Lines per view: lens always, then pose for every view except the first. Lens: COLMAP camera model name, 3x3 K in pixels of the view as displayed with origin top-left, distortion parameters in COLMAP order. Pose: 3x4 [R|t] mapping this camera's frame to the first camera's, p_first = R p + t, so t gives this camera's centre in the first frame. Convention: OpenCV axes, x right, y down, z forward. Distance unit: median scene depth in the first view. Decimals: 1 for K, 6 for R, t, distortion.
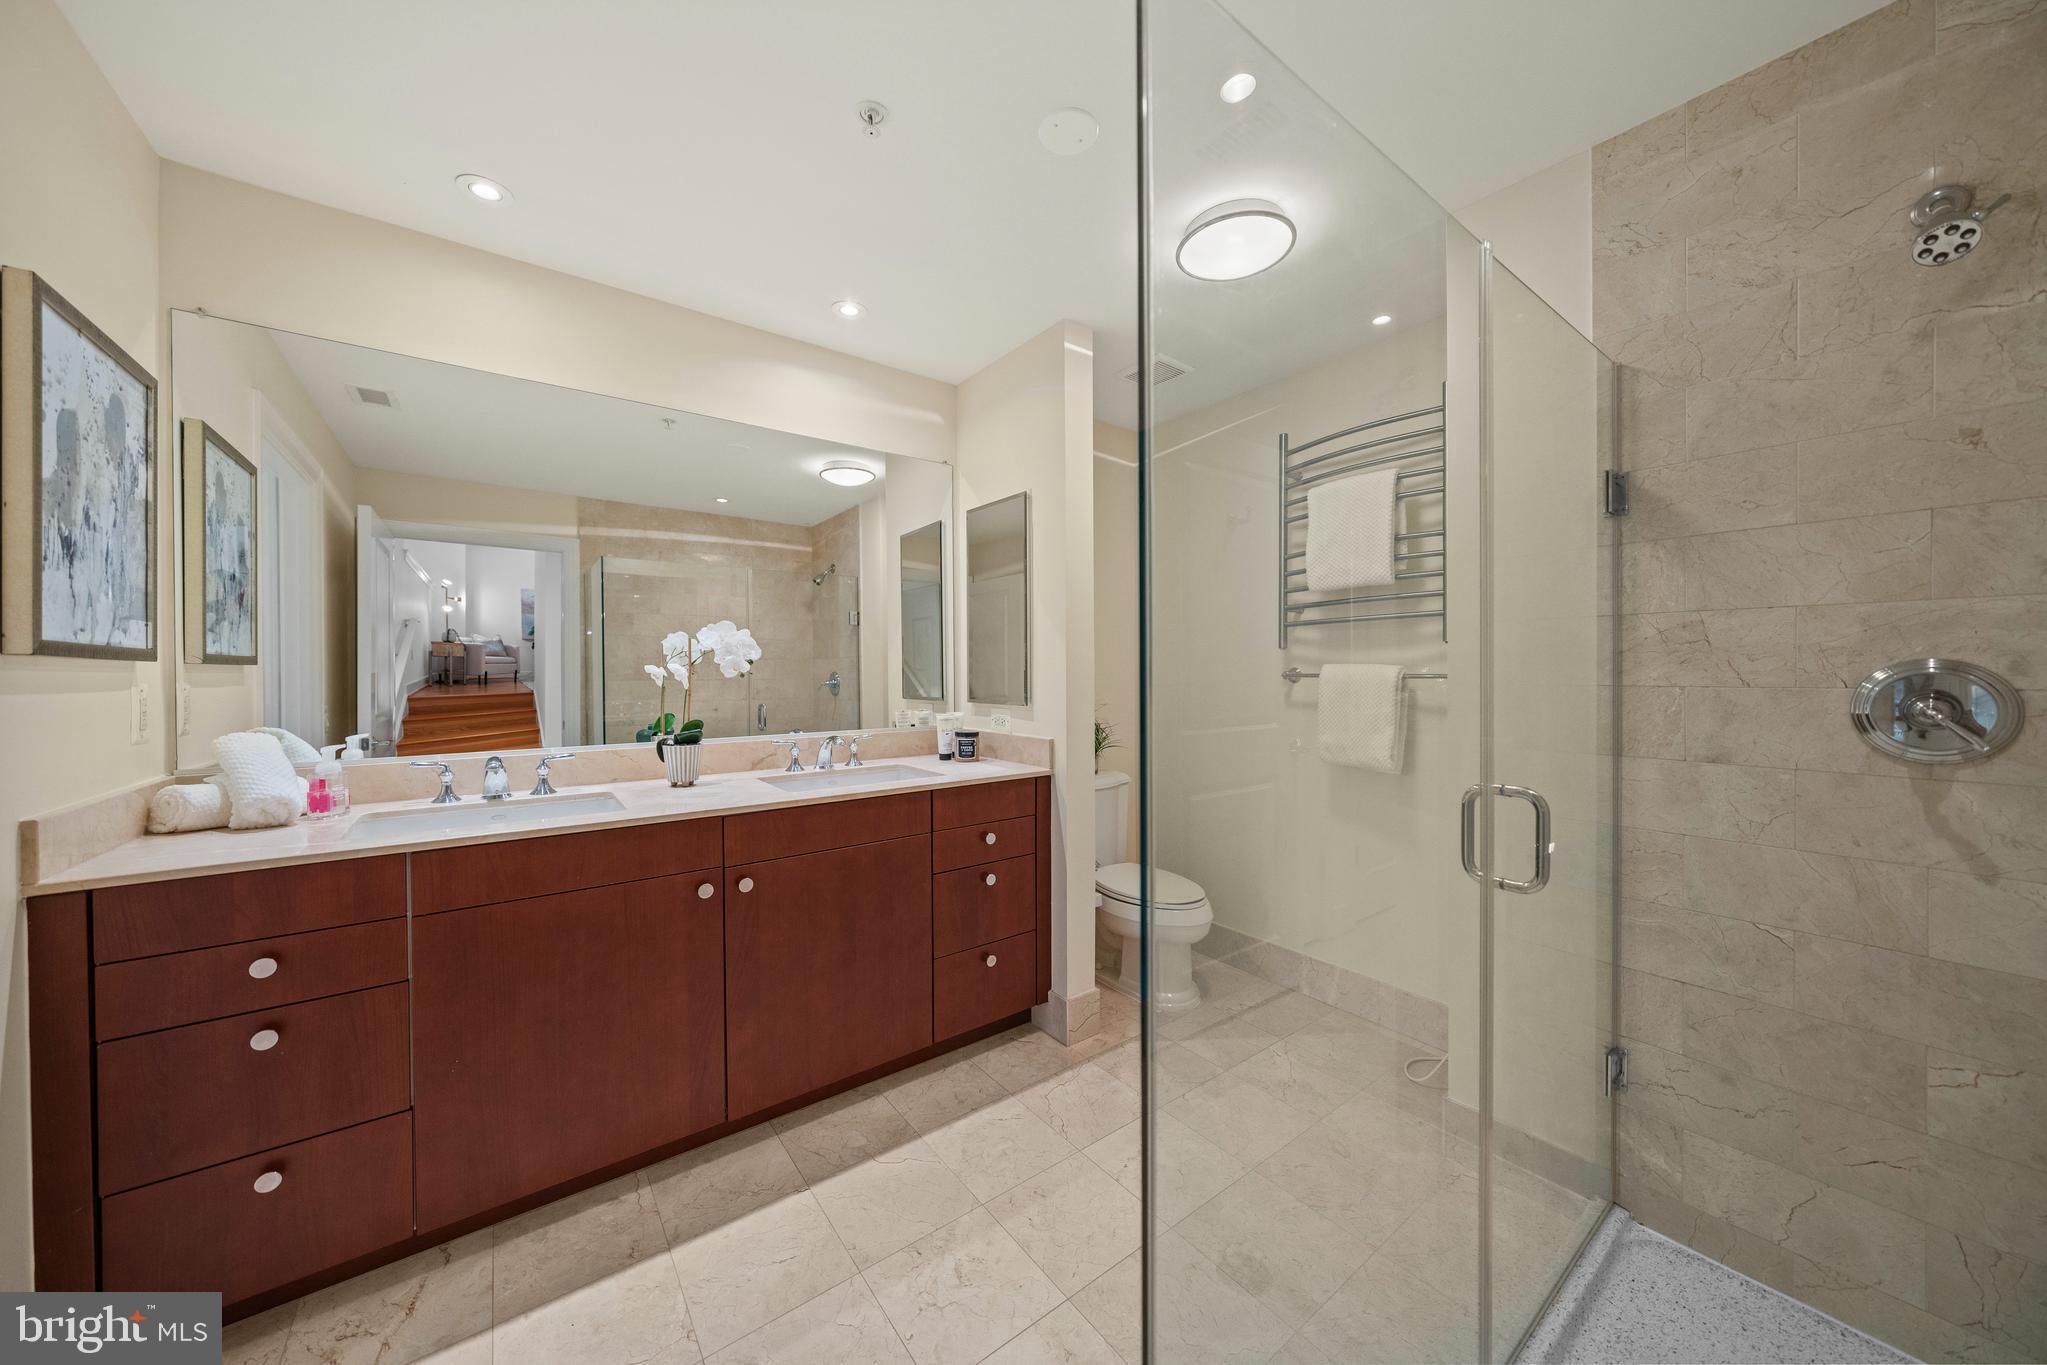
lens RADIAL K [[701.5, 0, 1022.3], [0, 701.5, 678.8], [0, 0, 1]] dist [-0.006980, 0.000976]
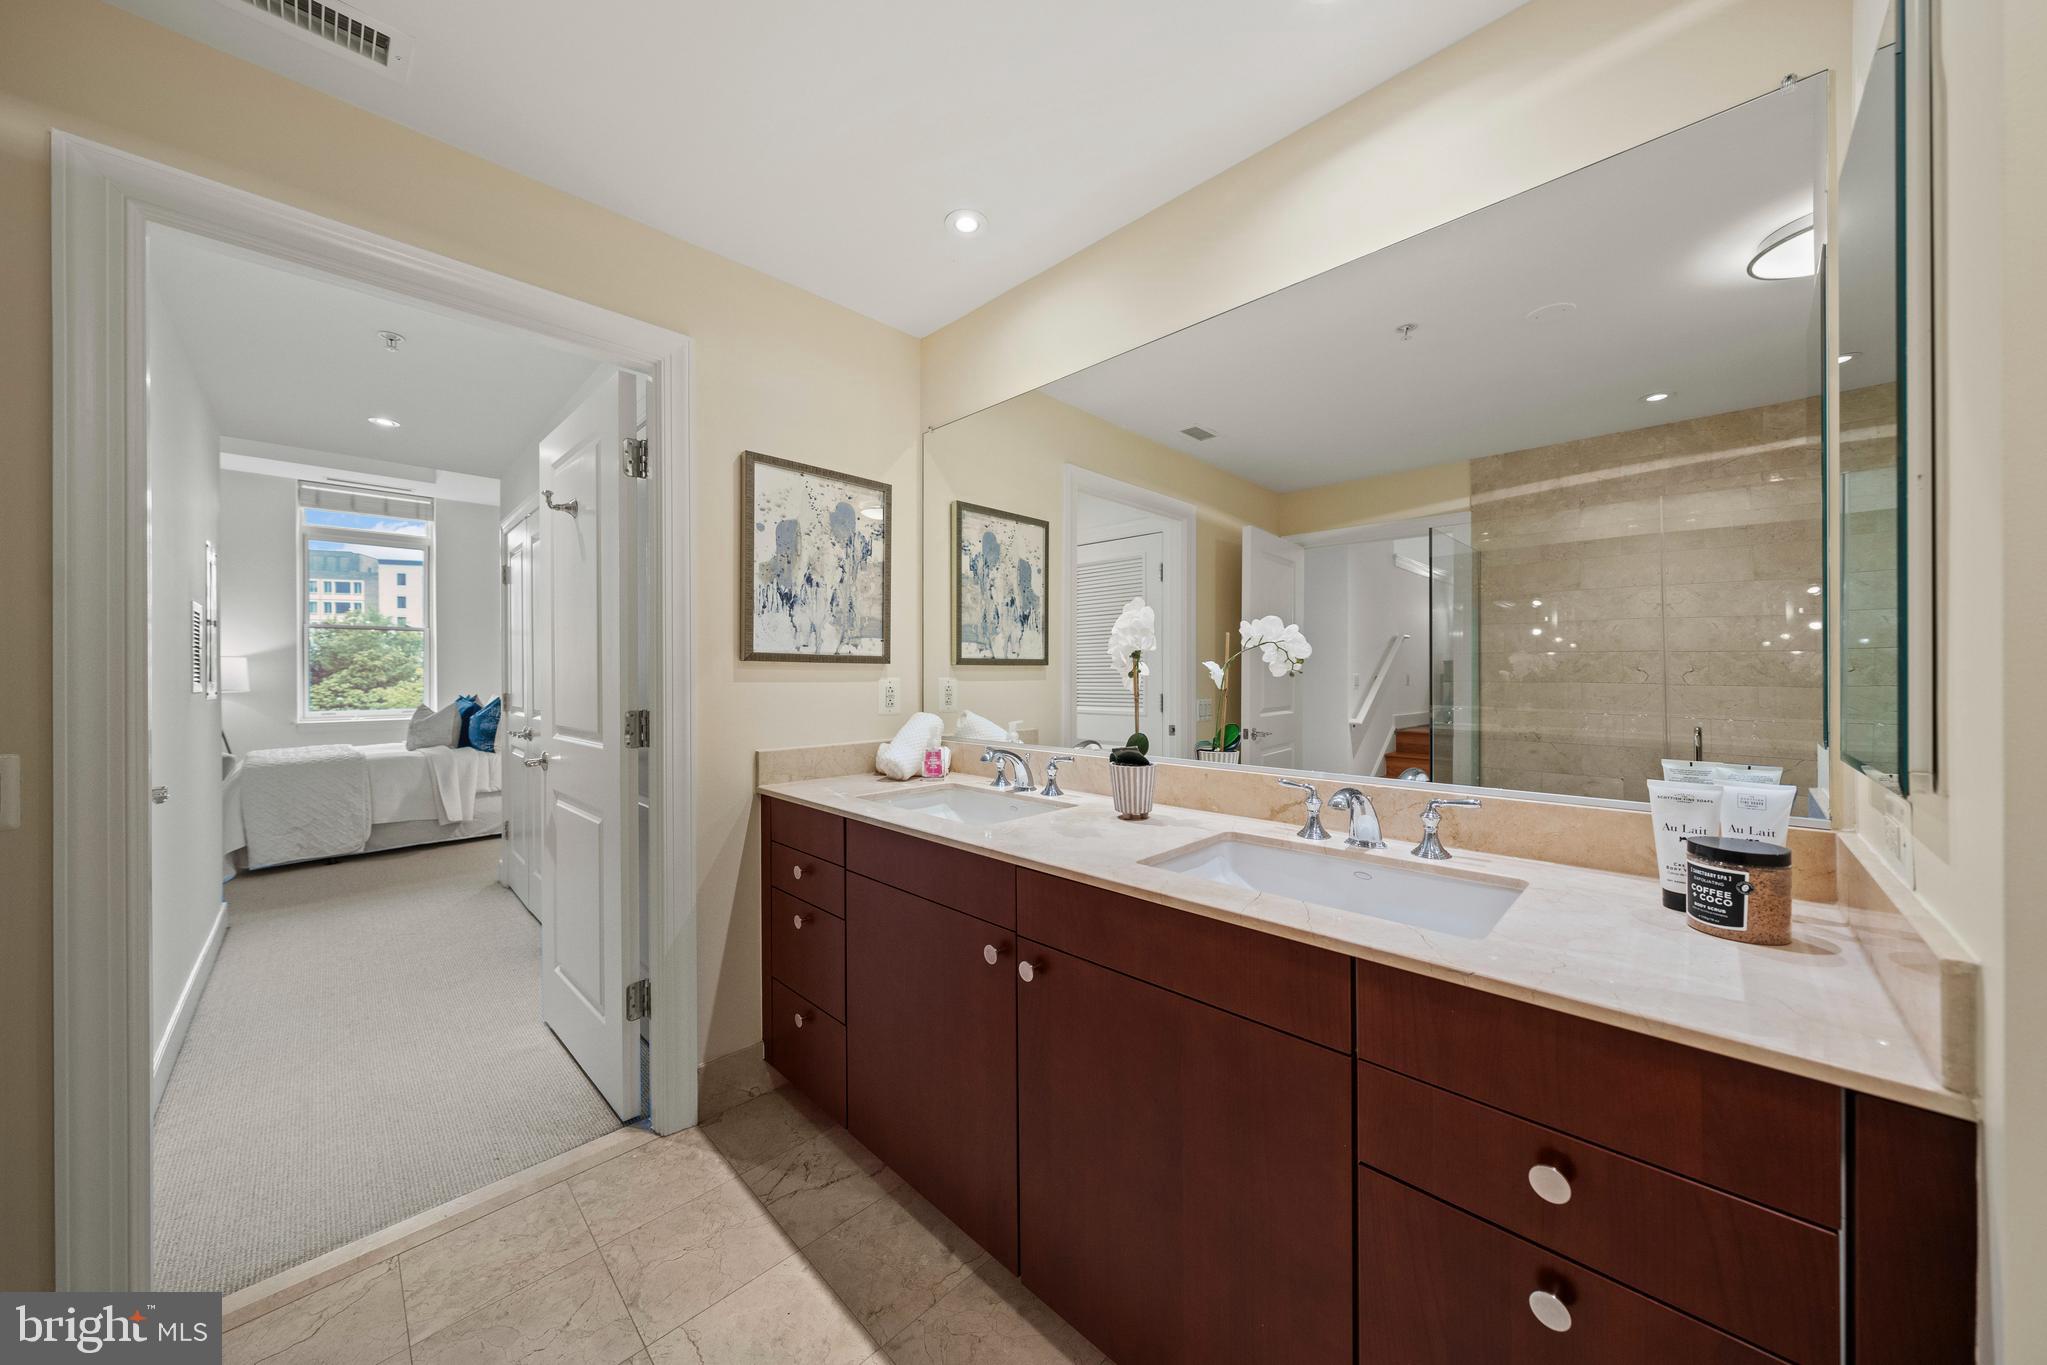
lens RADIAL K [[701.5, 0, 1003.6], [0, 701.5, 673.4], [0, 0, 1]] dist [-0.006980, 0.000976]
pose [[0.133058, 0.003751, -0.991101, 0.304937], [-0.009556, 0.999951, 0.002502, -0.007727], [0.991062, 0.009138, 0.133087, 0.887803]]
